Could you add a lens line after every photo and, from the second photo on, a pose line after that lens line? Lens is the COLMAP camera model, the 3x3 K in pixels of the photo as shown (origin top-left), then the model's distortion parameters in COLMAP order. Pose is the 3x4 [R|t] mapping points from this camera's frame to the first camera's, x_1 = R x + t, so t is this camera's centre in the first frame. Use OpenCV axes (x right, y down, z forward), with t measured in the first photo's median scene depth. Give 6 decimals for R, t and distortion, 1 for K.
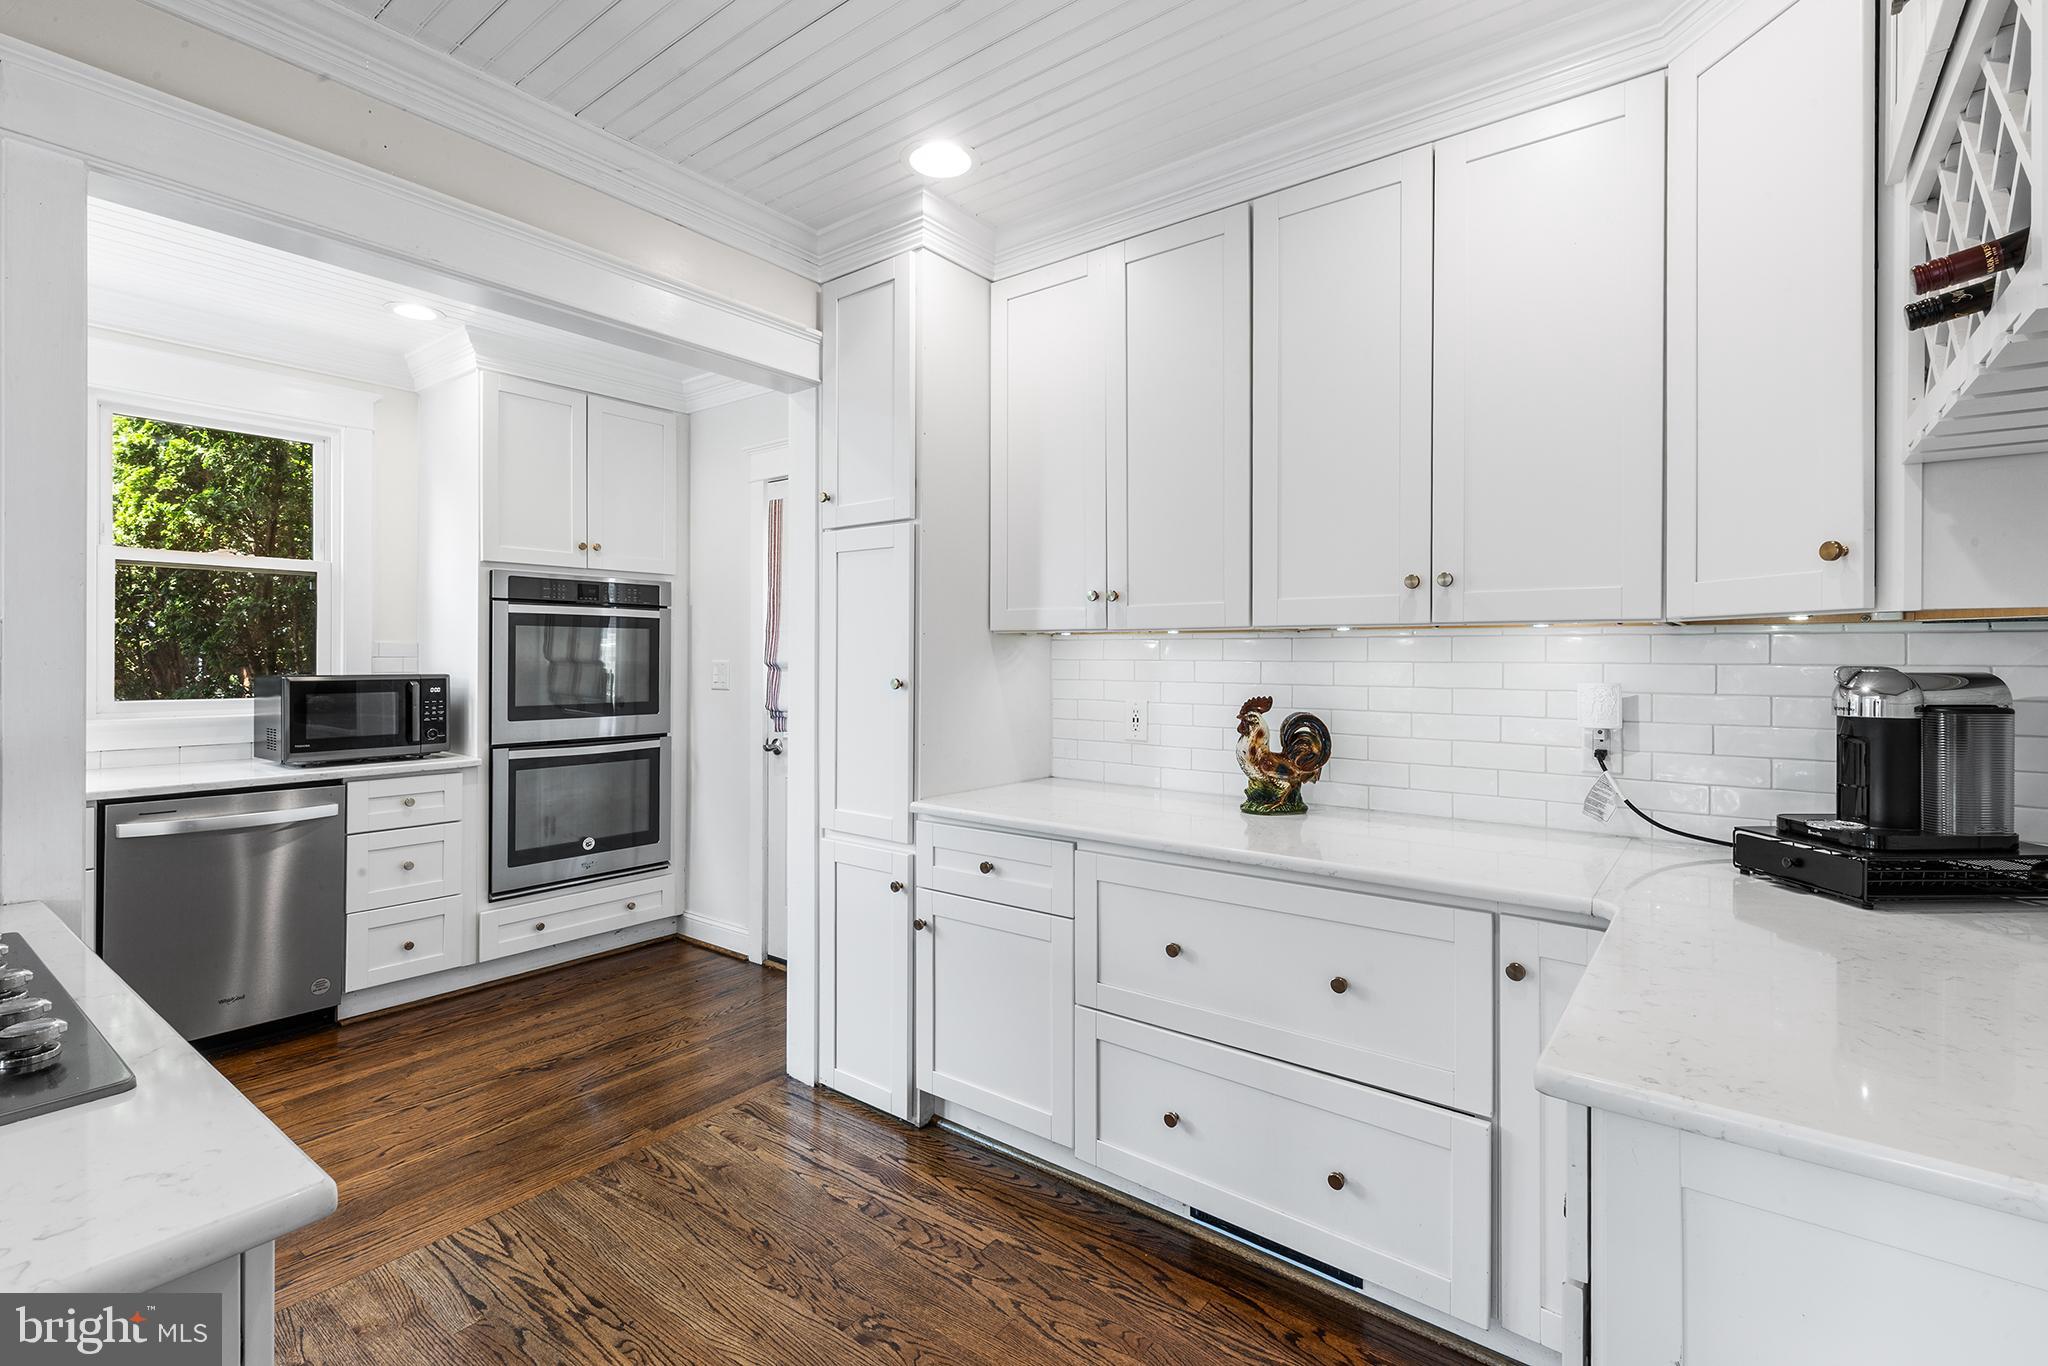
lens RADIAL K [[921.6, 0, 1027.5], [0, 921.6, 668.3], [0, 0, 1]] dist [-0.002710, -0.001347]
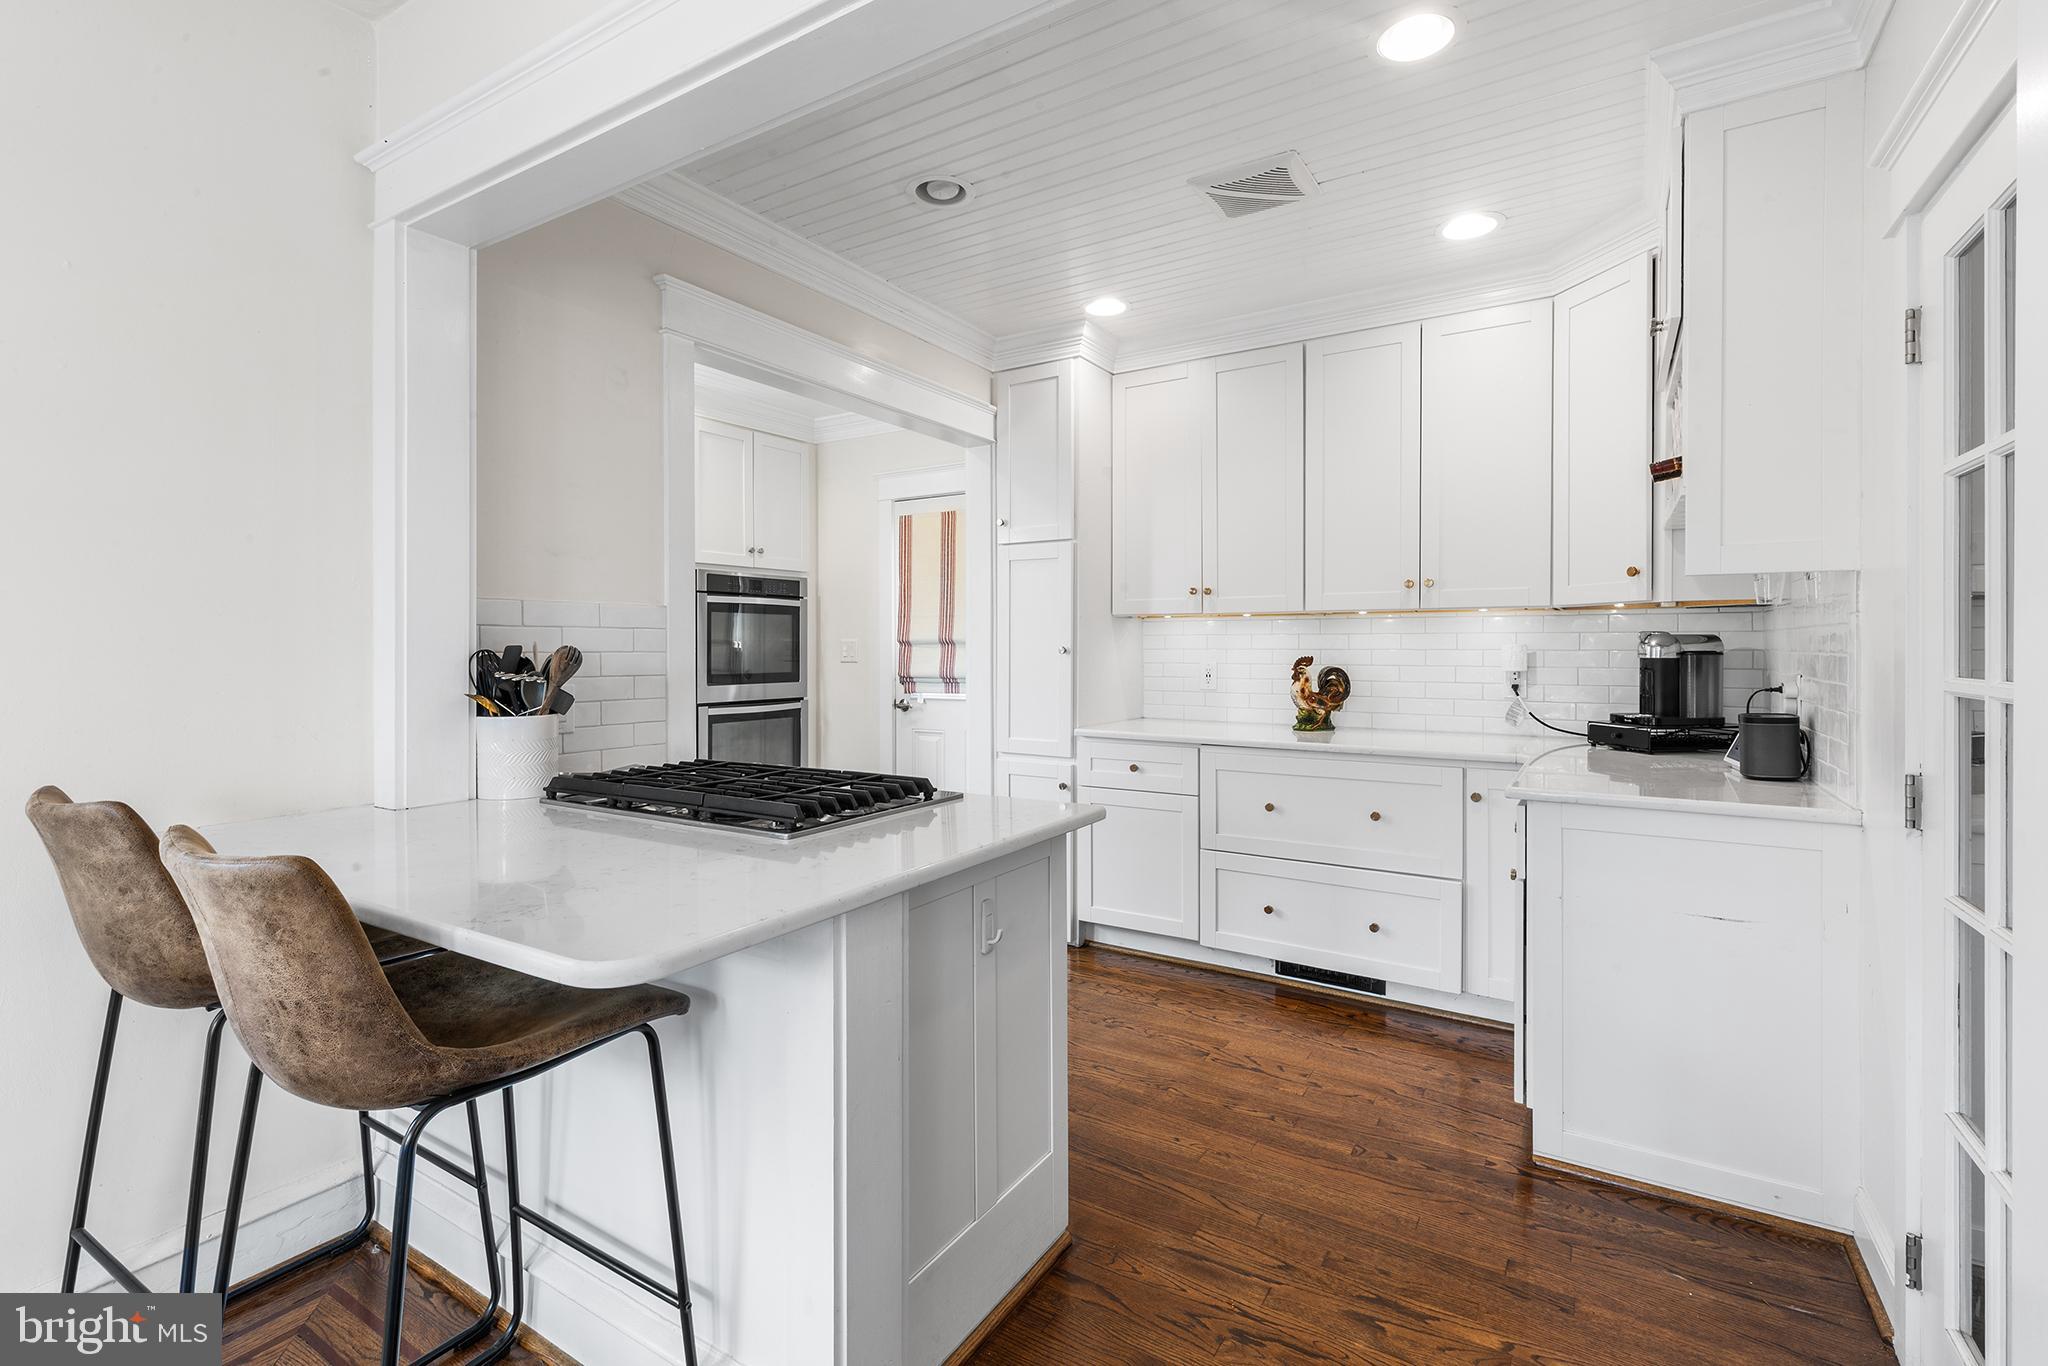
lens RADIAL K [[921.6, 0, 1020.5], [0, 921.6, 668.5], [0, 0, 1]] dist [-0.002710, -0.001347]
pose [[0.996025, -0.006267, 0.088850, -0.368124], [0.005147, 0.999905, 0.012824, 0.029091], [-0.088922, -0.012316, 0.995962, -0.513508]]
